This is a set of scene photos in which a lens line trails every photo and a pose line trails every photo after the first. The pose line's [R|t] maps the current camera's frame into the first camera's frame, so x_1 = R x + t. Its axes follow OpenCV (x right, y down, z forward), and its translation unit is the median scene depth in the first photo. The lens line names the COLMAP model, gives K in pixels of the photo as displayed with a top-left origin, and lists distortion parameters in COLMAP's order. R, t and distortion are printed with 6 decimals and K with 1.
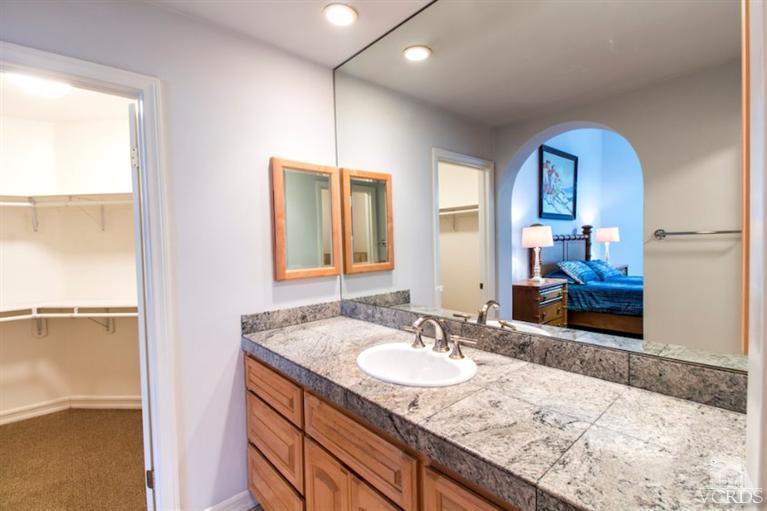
lens RADIAL K [[352.5, 0, 382.5], [0, 352.5, 255.7], [0, 0, 1]] dist [0.013548, -0.009670]
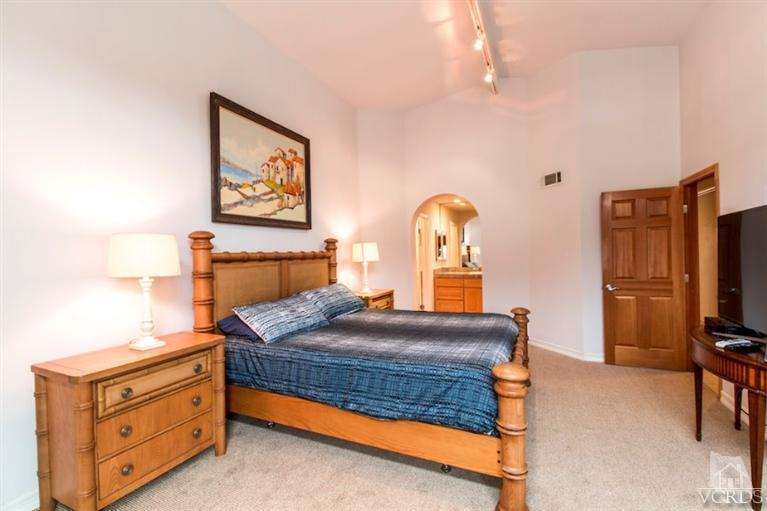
lens RADIAL K [[352.5, 0, 383.5], [0, 352.5, 252.4], [0, 0, 1]] dist [0.013548, -0.009670]
pose [[0.910406, 0.010199, 0.413591, 1.261583], [0.009532, 0.998914, -0.045616, -0.080707], [-0.413607, 0.045472, 0.909319, 1.012988]]
